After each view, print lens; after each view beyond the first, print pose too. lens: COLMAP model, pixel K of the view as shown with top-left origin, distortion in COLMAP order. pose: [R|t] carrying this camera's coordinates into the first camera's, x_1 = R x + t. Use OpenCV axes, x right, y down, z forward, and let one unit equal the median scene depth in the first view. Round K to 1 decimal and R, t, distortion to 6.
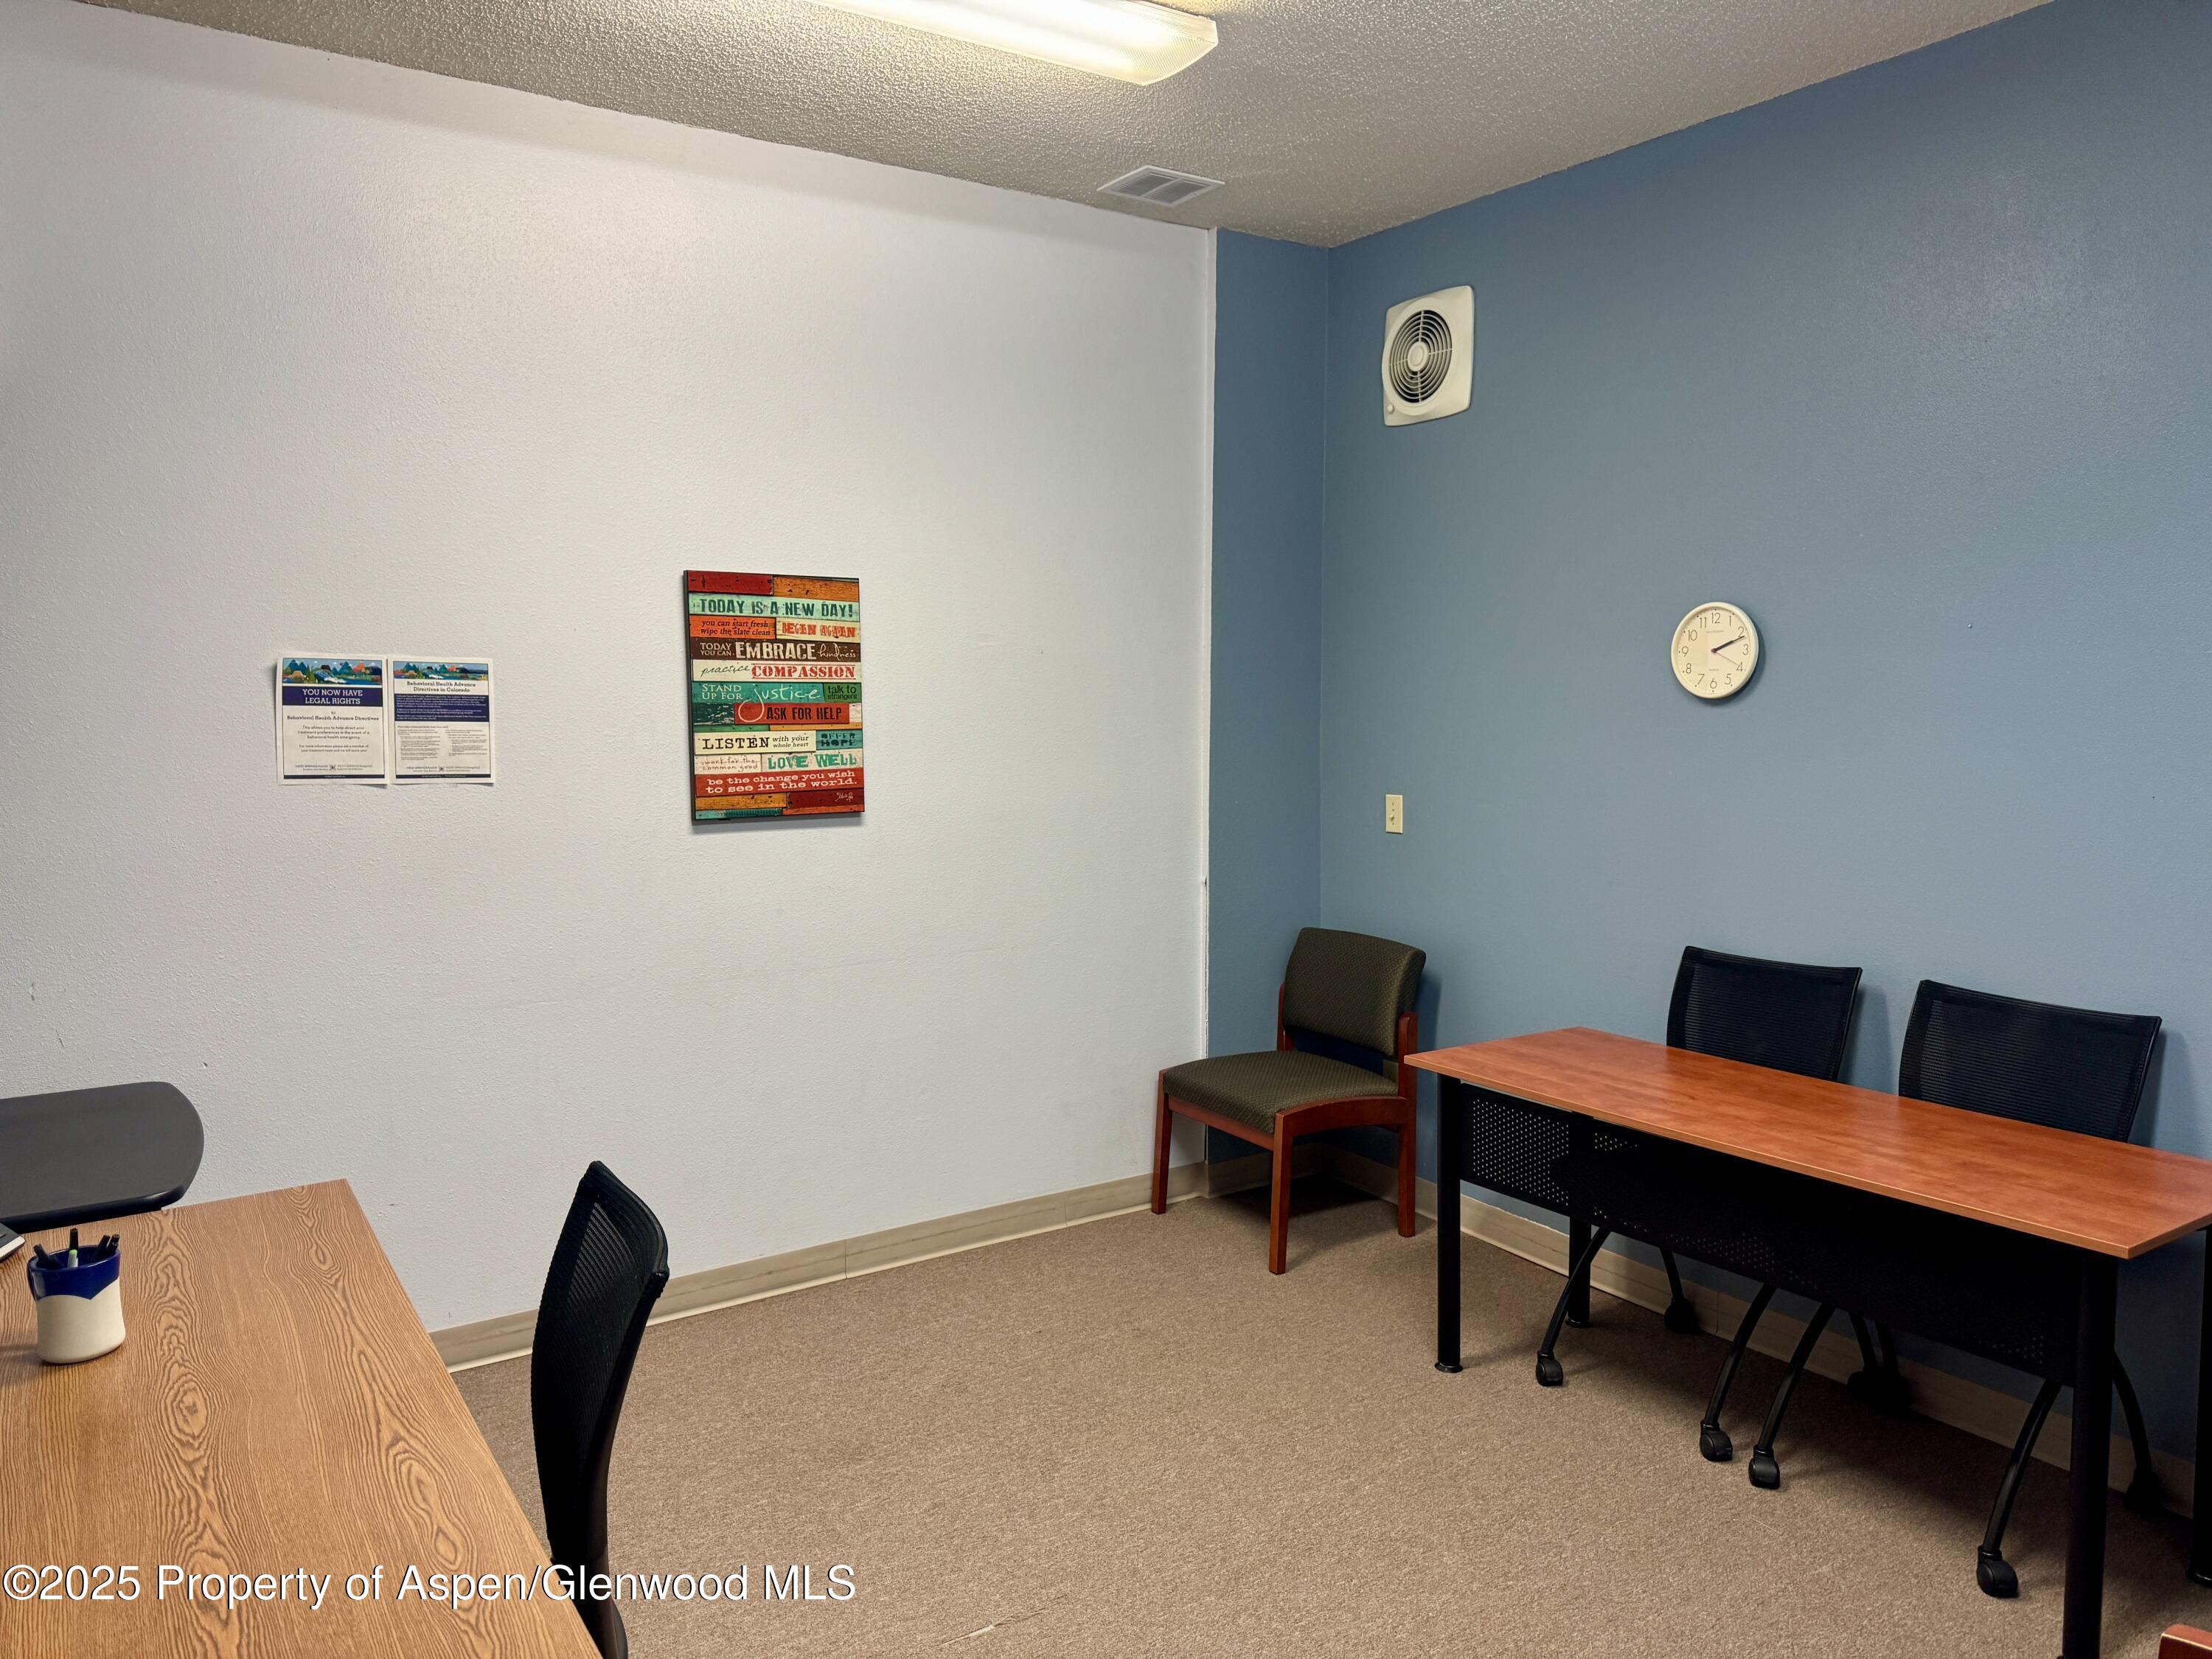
lens RADIAL K [[1568.2, 0, 1107.5], [0, 1568.2, 818.4], [0, 0, 1]] dist [-0.001128, 0.000306]
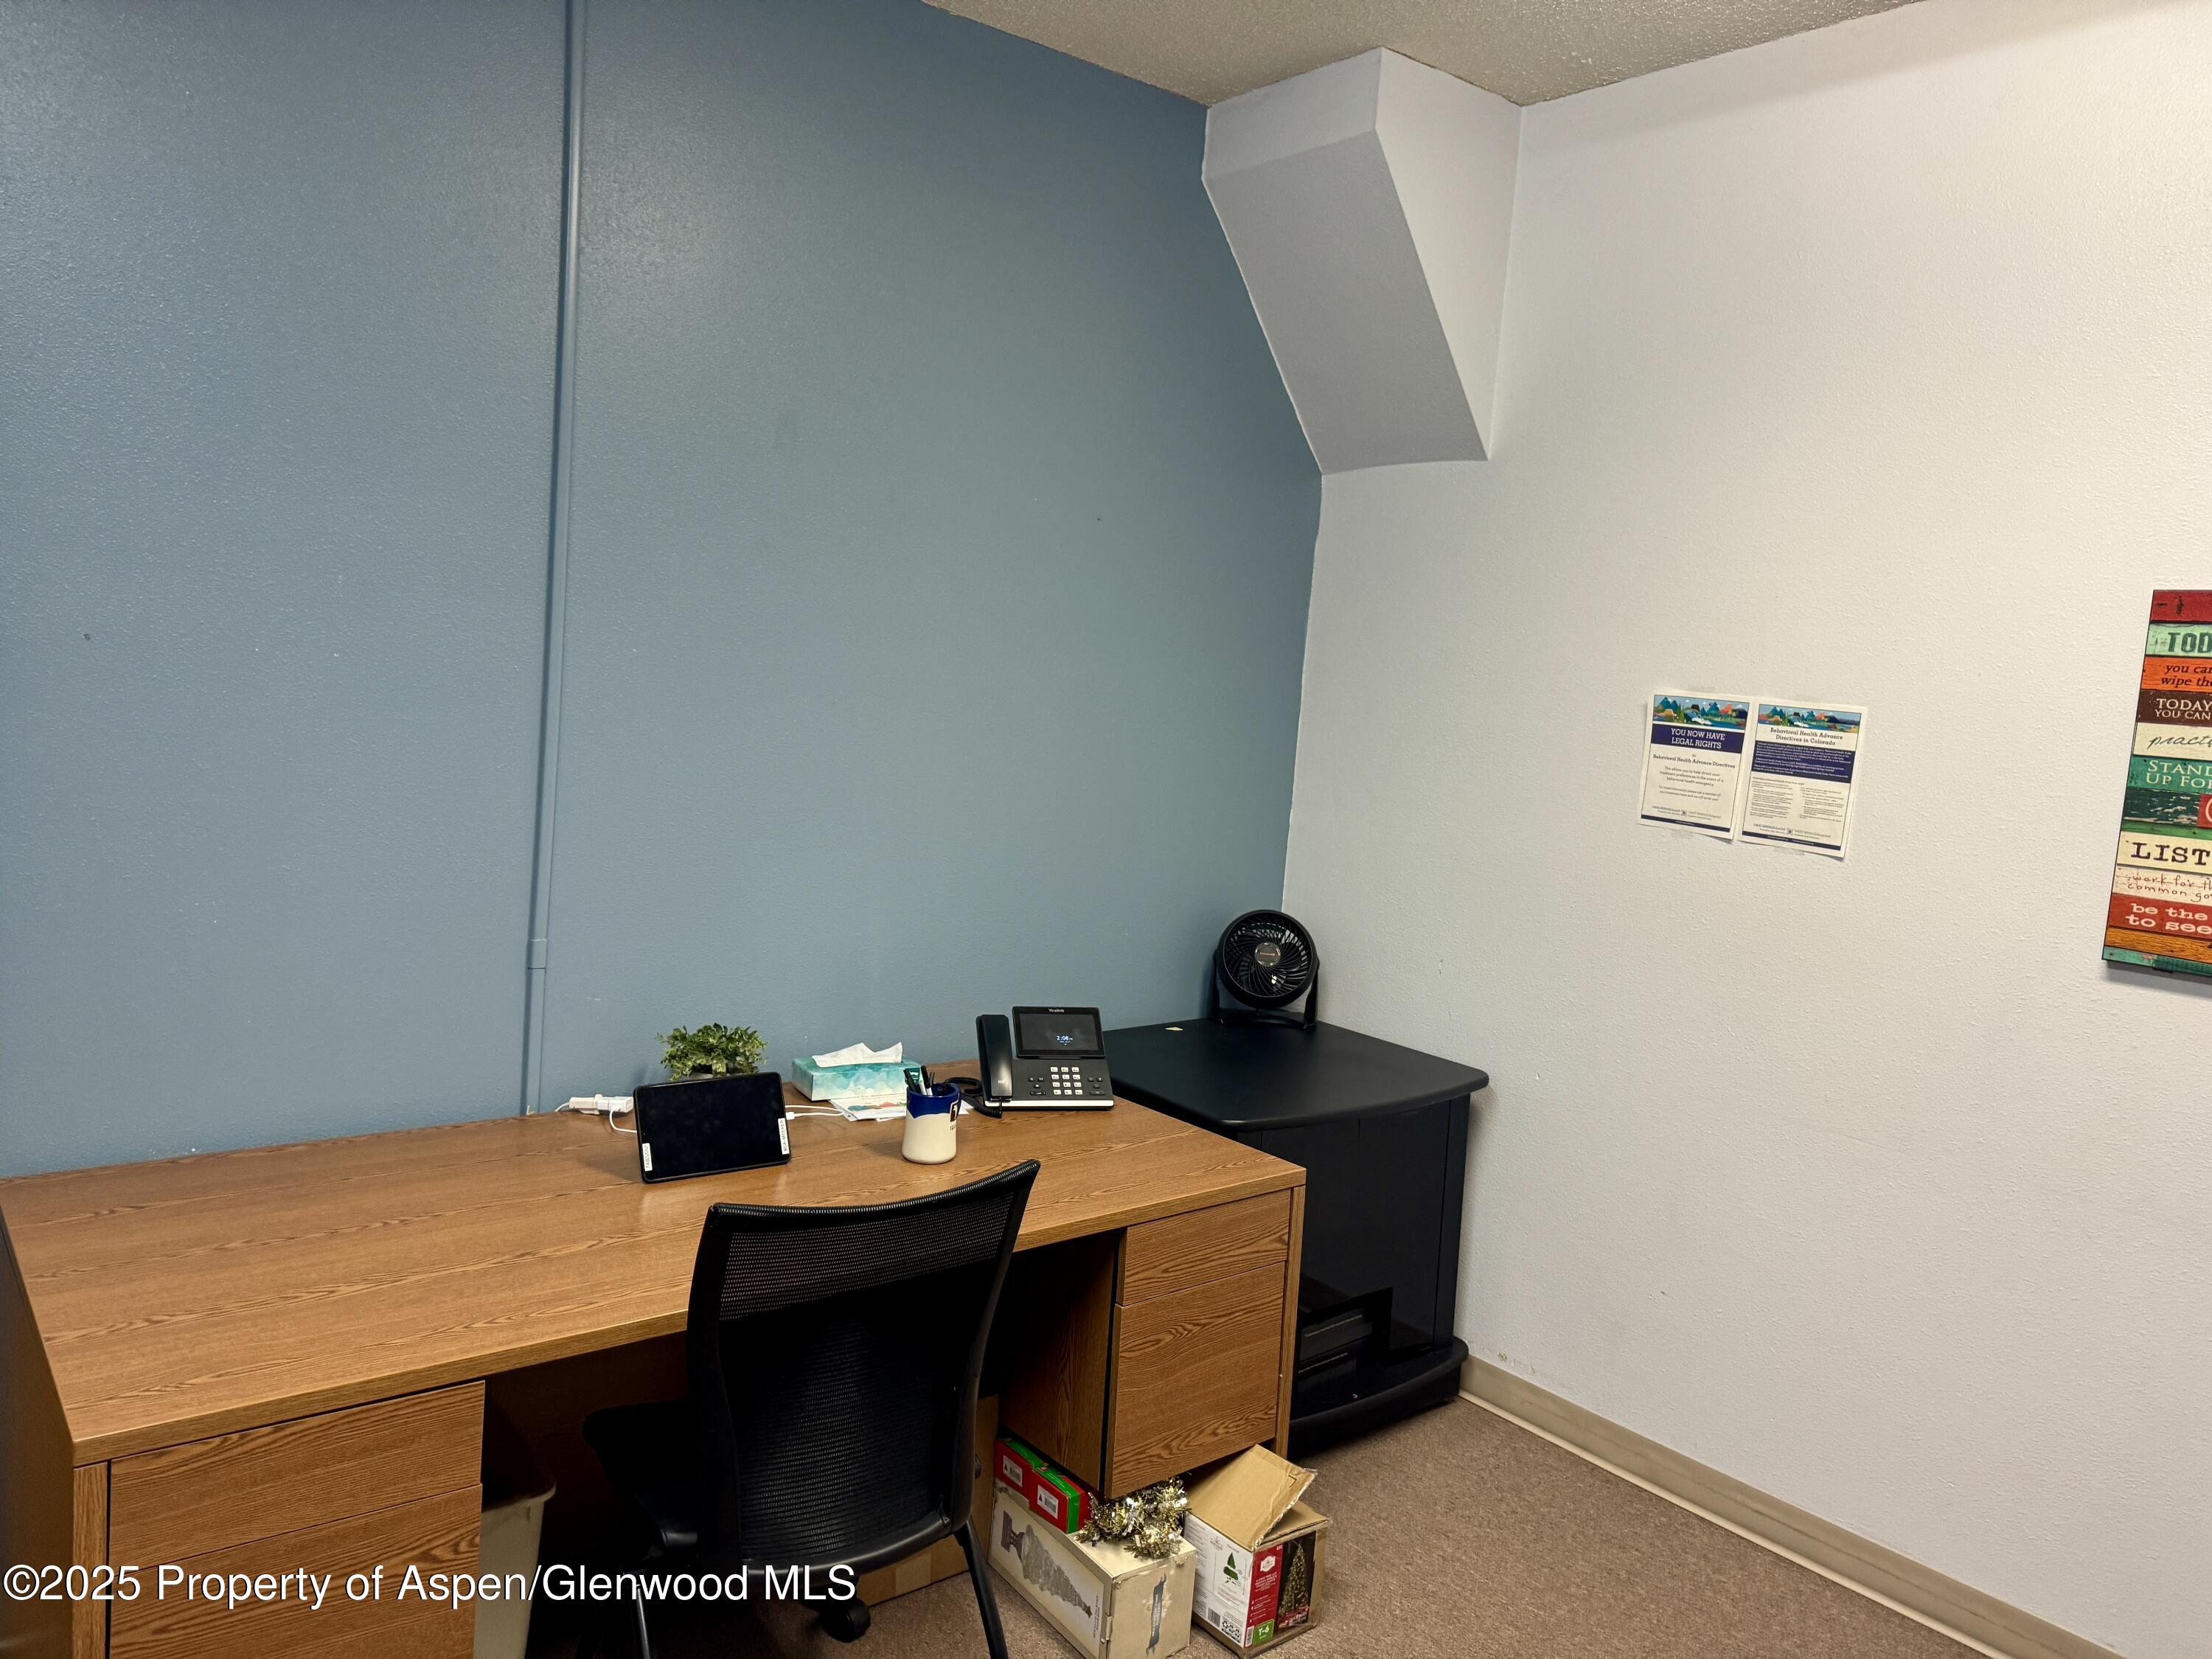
lens RADIAL K [[1568.2, 0, 1105.2], [0, 1568.2, 838.5], [0, 0, 1]] dist [-0.001128, 0.000306]
pose [[0.081130, 0.112143, -0.990375, 0.397168], [-0.154128, 0.983109, 0.098694, -0.054942], [0.984714, 0.144638, 0.097044, 0.549913]]
